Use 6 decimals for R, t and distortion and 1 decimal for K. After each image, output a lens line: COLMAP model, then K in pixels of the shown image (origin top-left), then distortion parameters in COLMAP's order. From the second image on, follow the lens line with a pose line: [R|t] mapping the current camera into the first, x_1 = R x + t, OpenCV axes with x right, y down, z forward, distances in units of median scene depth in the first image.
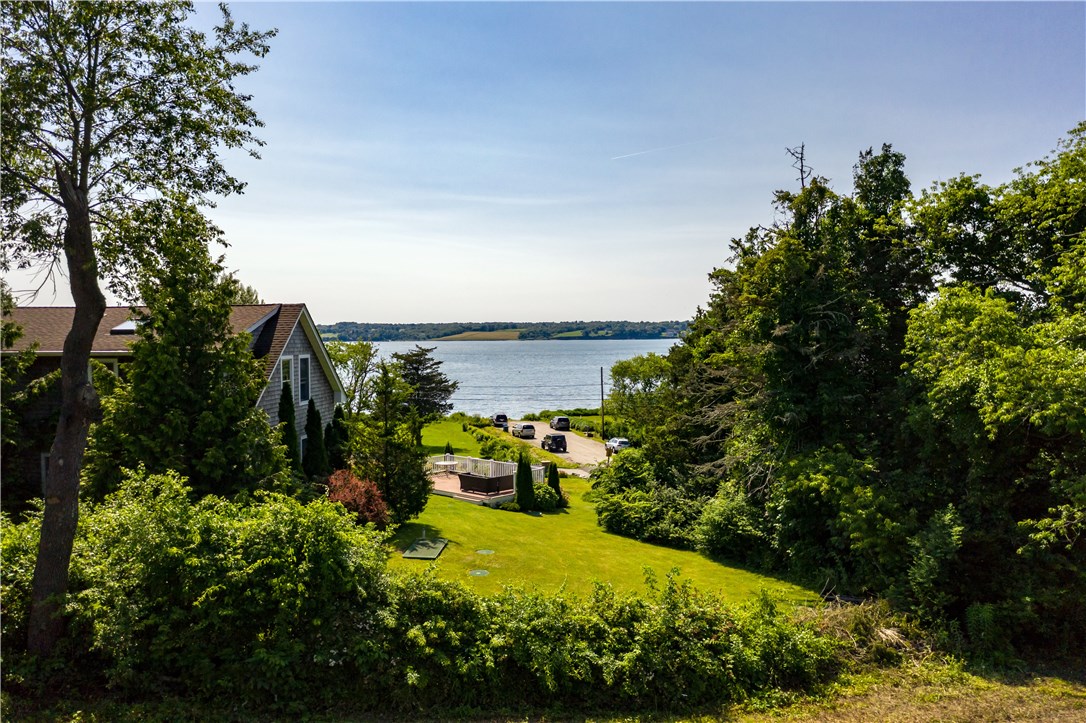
lens RADIAL K [[853.1, 0, 540.2], [0, 853.1, 356.3], [0, 0, 1]] dist [-0.021635, 0.004565]
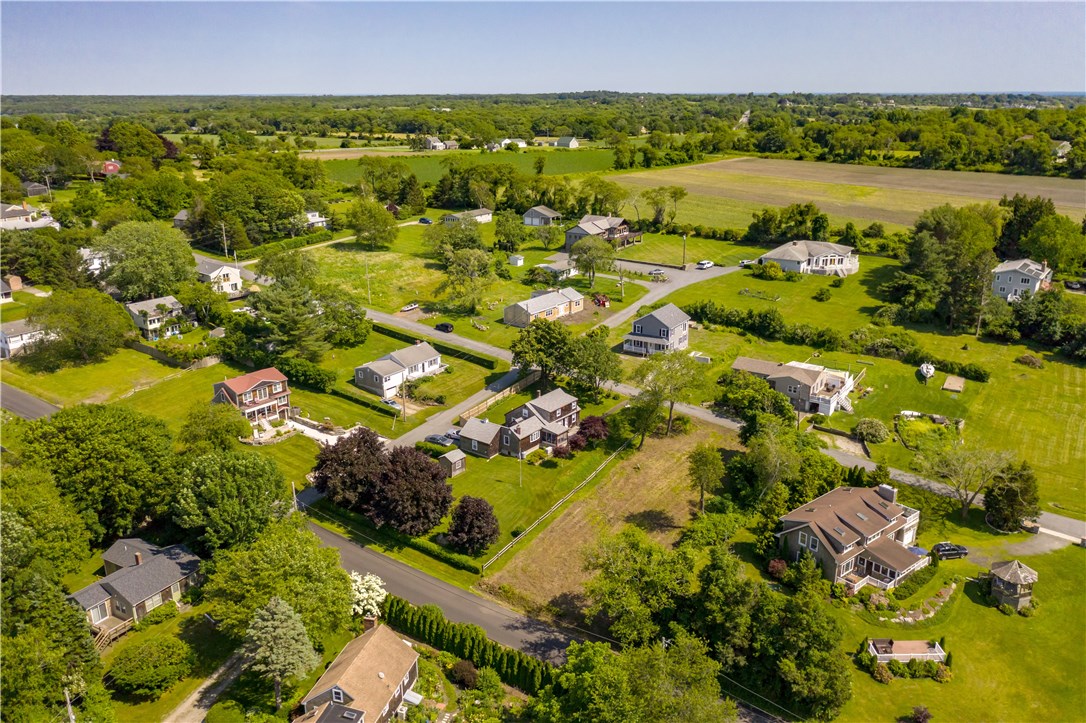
lens RADIAL K [[853.1, 0, 539.9], [0, 853.1, 368.2], [0, 0, 1]] dist [-0.021635, 0.004565]
pose [[-0.721122, 0.225007, -0.655252, 2.595731], [-0.002203, 0.945041, 0.326943, -1.750412], [0.692804, 0.237209, -0.680995, 2.366593]]
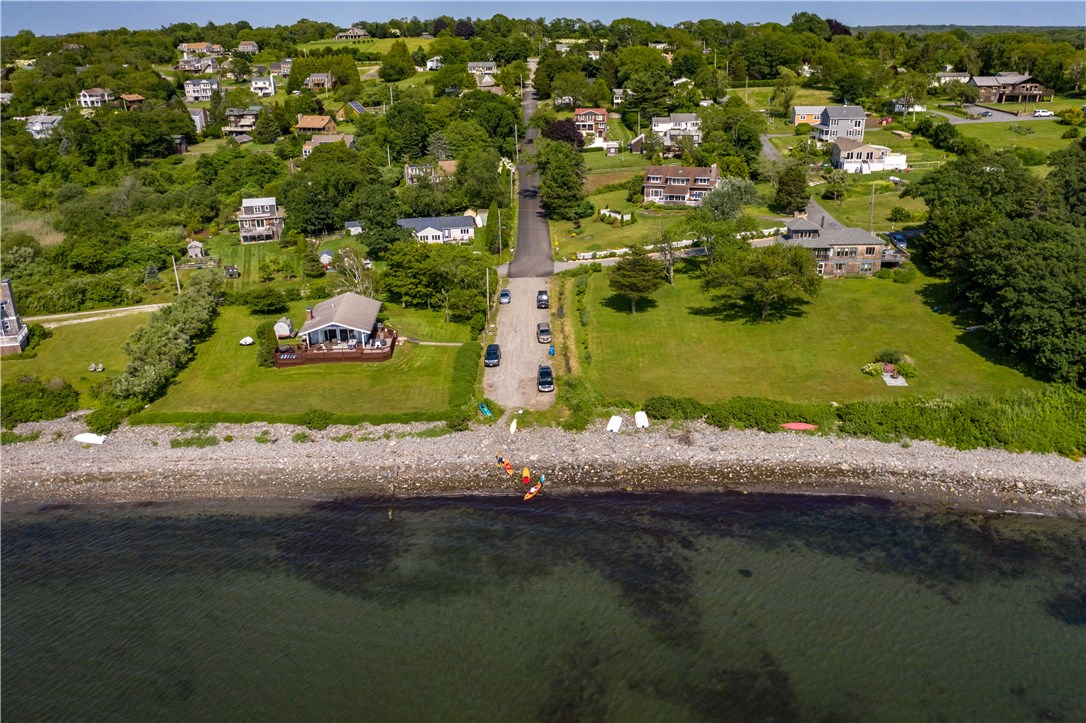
lens RADIAL K [[853.1, 0, 544.2], [0, 853.1, 359.2], [0, 0, 1]] dist [-0.021635, 0.004565]
pose [[-0.973345, -0.061728, 0.220883, -0.989753], [0.025421, 0.928127, 0.371395, -1.077269], [-0.227933, 0.367110, -0.901818, 7.260427]]
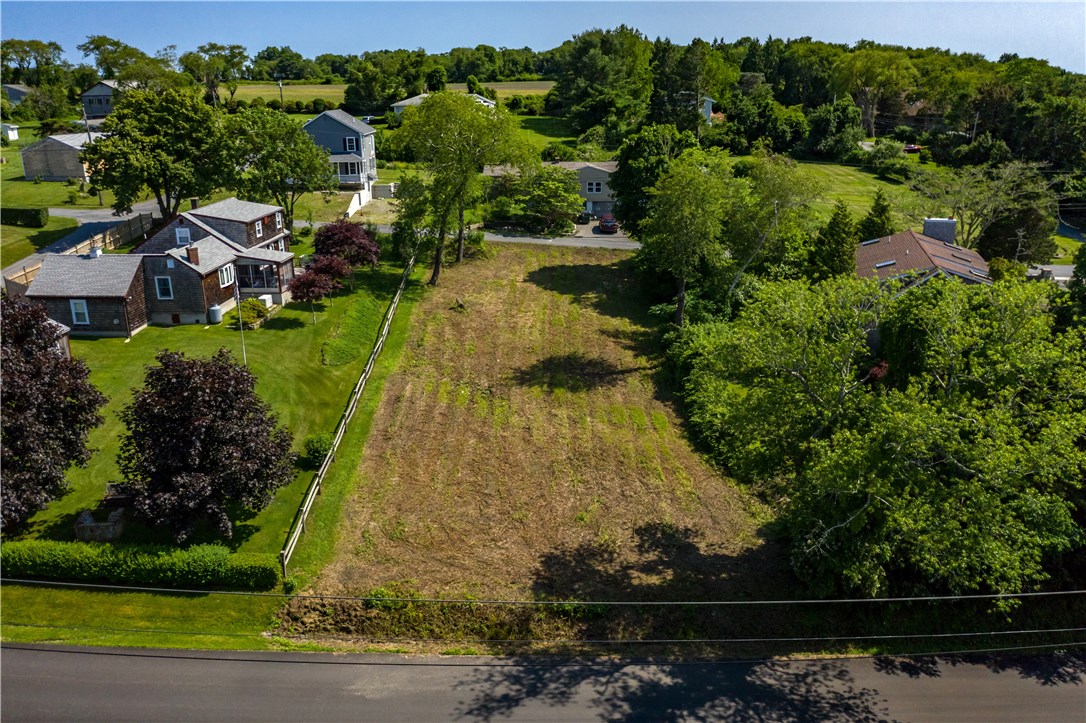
lens RADIAL K [[853.1, 0, 541.8], [0, 853.1, 367.3], [0, 0, 1]] dist [-0.021635, 0.004565]
pose [[-0.204578, 0.312584, -0.927599, 1.502250], [-0.007106, 0.947142, 0.320737, -0.403968], [0.978825, 0.072207, -0.191543, 0.513444]]
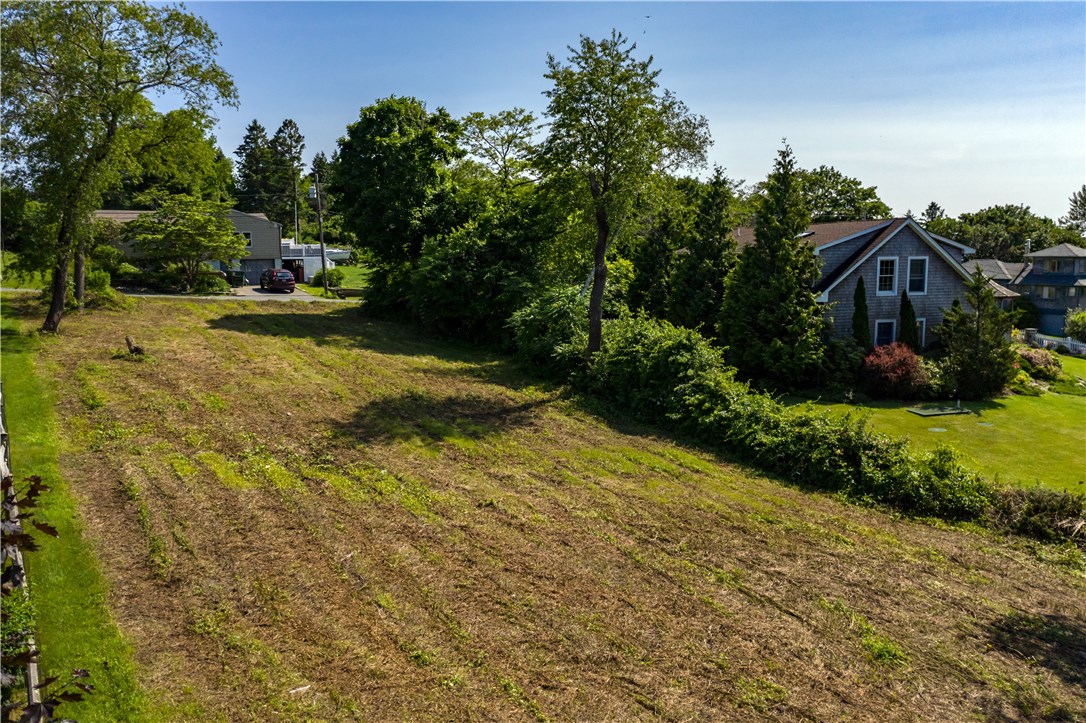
lens RADIAL K [[853.1, 0, 541.0], [0, 853.1, 365.5], [0, 0, 1]] dist [-0.021635, 0.004565]
pose [[0.345759, 0.126479, -0.929760, 0.726864], [-0.013743, 0.991450, 0.129761, 0.002692], [0.938223, -0.032088, 0.344541, 0.010853]]
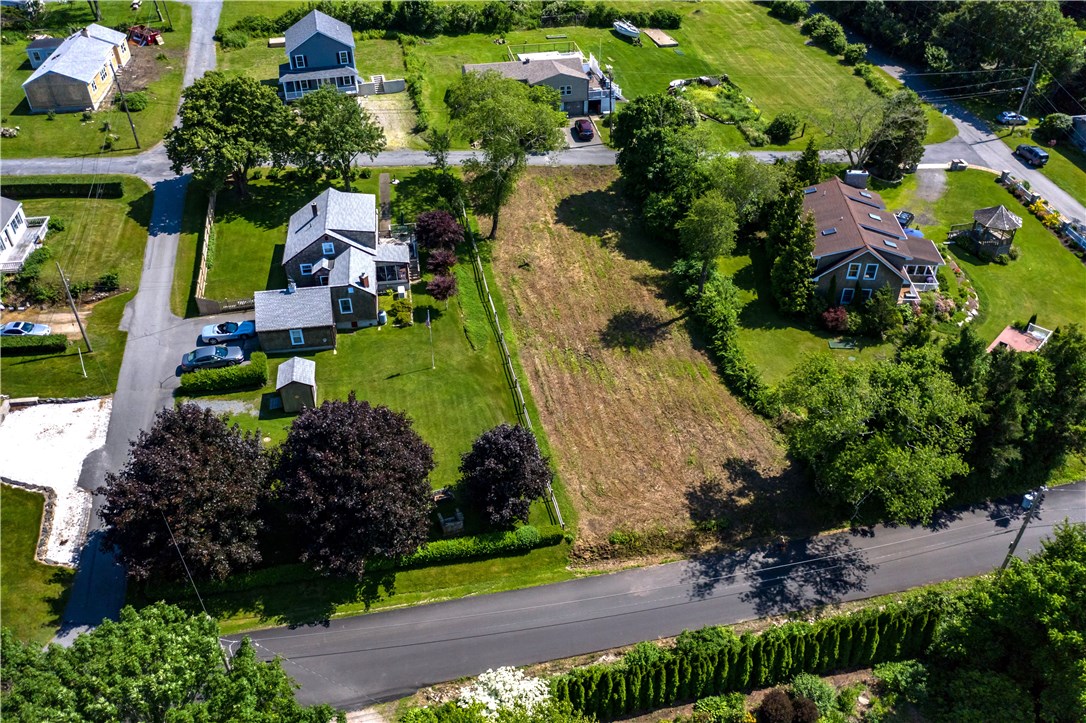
lens RADIAL K [[853.1, 0, 541.8], [0, 853.1, 363.9], [0, 0, 1]] dist [-0.021635, 0.004565]
pose [[0.001075, 0.615593, -0.788063, 1.993131], [-0.010587, 0.788027, 0.615550, -1.367122], [0.999943, 0.007681, 0.007364, -0.068674]]
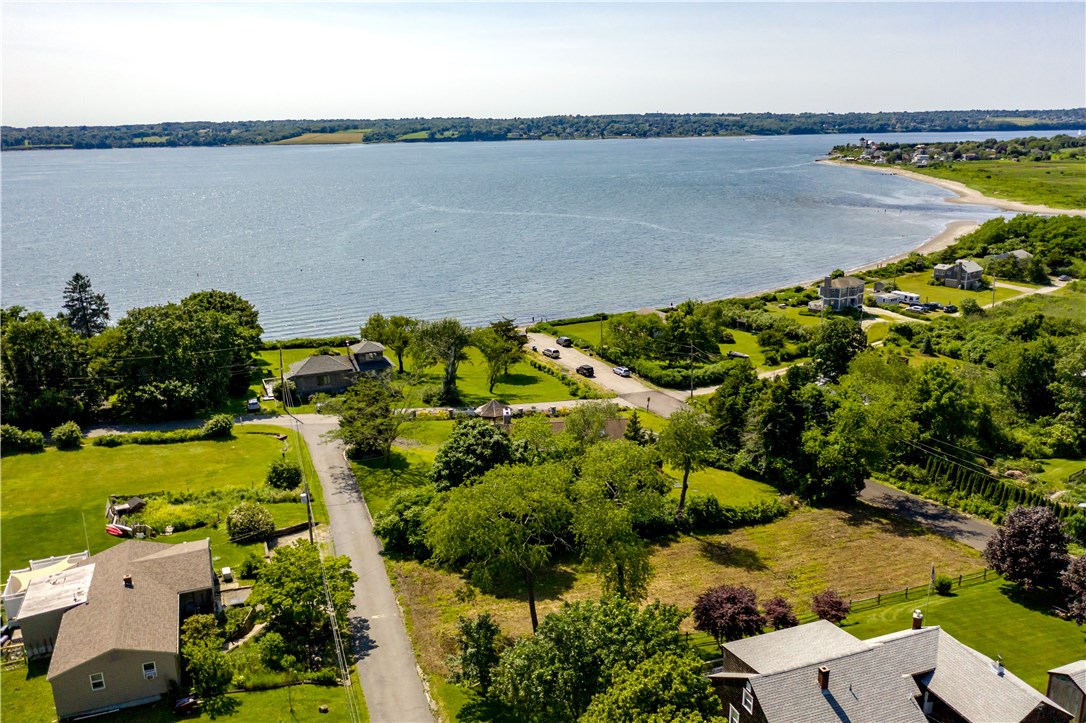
lens RADIAL K [[853.1, 0, 545.2], [0, 853.1, 356.5], [0, 0, 1]] dist [-0.021635, 0.004565]
pose [[0.981450, -0.052976, 0.184254, -1.191855], [0.007788, 0.971289, 0.237776, -1.063905], [-0.191560, -0.231930, 0.953684, -2.046275]]
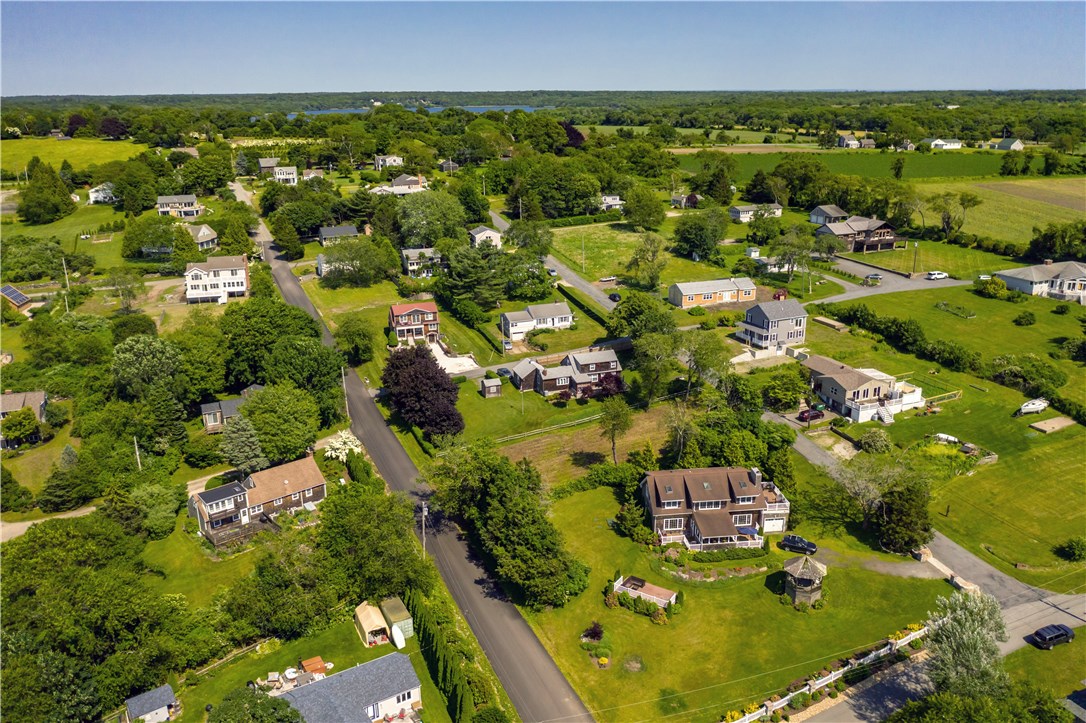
lens RADIAL K [[853.1, 0, 540.1], [0, 853.1, 353.9], [0, 0, 1]] dist [-0.021635, 0.004565]
pose [[-0.984733, 0.069834, -0.159448, 0.788002], [0.016624, 0.949540, 0.313204, -1.803274], [0.173275, 0.305772, -0.936205, 4.308665]]
